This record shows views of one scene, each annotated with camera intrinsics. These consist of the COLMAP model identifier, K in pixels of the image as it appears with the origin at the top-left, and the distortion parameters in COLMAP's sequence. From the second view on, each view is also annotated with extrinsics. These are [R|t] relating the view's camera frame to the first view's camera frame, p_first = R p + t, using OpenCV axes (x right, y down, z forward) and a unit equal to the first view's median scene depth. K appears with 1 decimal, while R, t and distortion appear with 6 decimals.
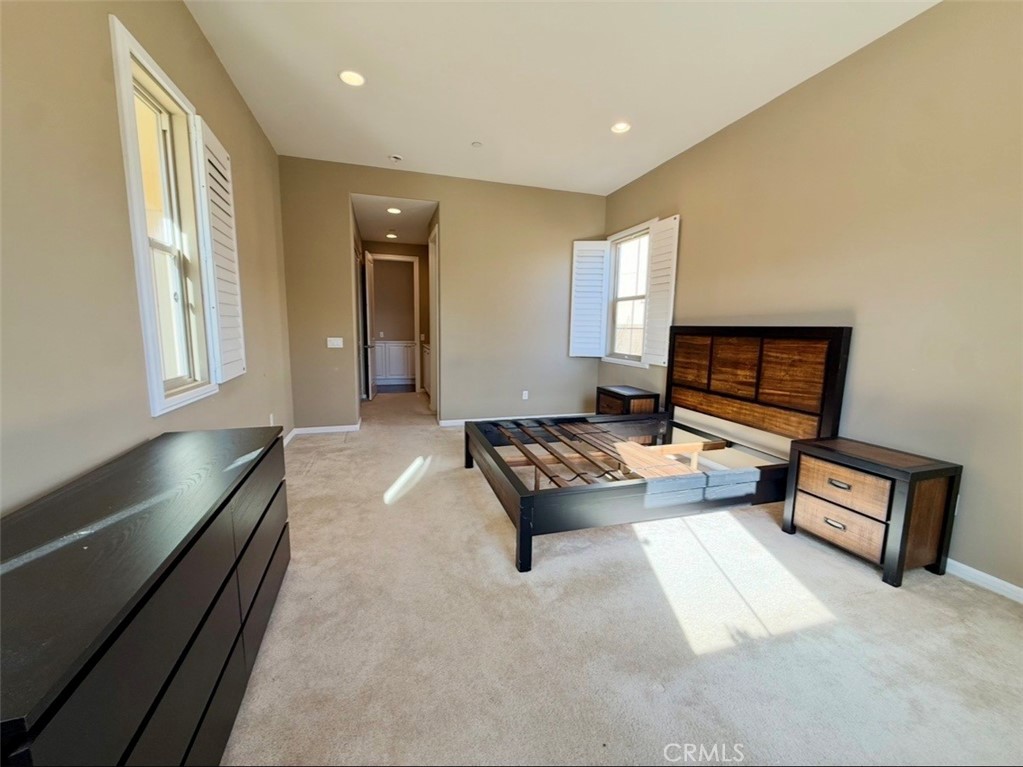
lens RADIAL K [[406.8, 0, 510.9], [0, 406.8, 381.9], [0, 0, 1]] dist [-0.000575, 0.000269]
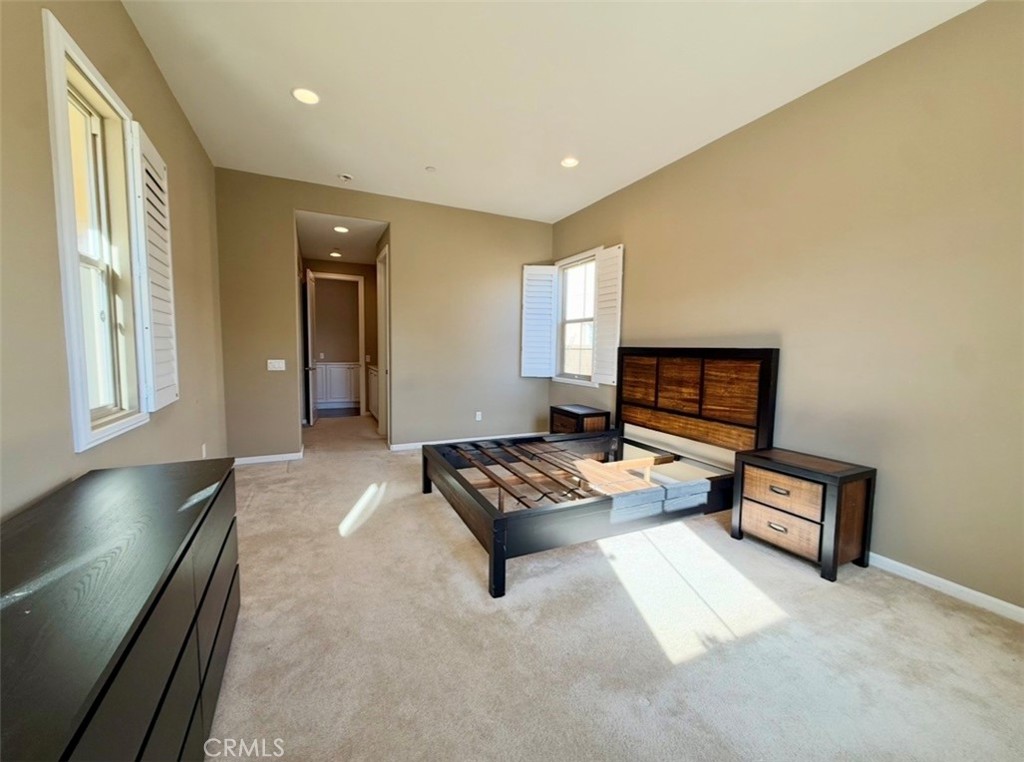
lens RADIAL K [[407.2, 0, 510.8], [0, 407.2, 380.4], [0, 0, 1]] dist [-0.000575, 0.000269]
pose [[0.989633, -0.012425, 0.143078, -0.047029], [0.020019, 0.998459, -0.051758, -0.002738], [-0.142214, 0.054085, 0.988357, -0.002122]]
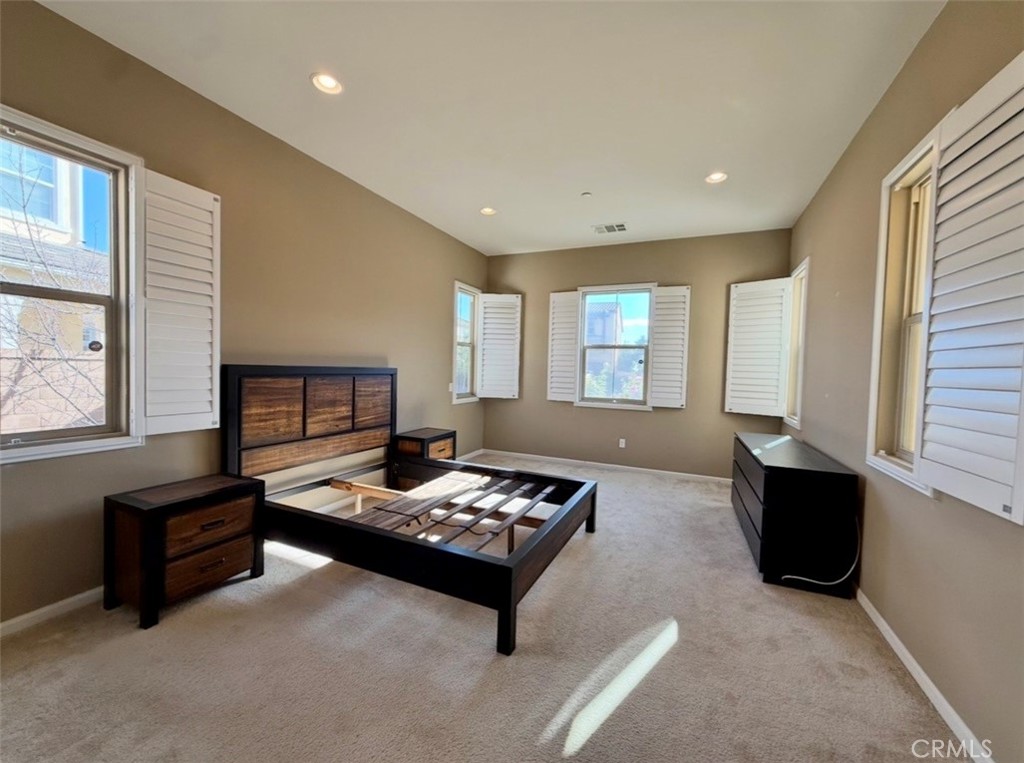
lens RADIAL K [[407.2, 0, 511.4], [0, 407.2, 381.9], [0, 0, 1]] dist [-0.000575, 0.000269]
pose [[-0.752056, -0.059595, 0.656399, -0.487898], [0.048464, 0.988208, 0.145247, -0.232983], [-0.657315, 0.141046, -0.740299, 1.512516]]
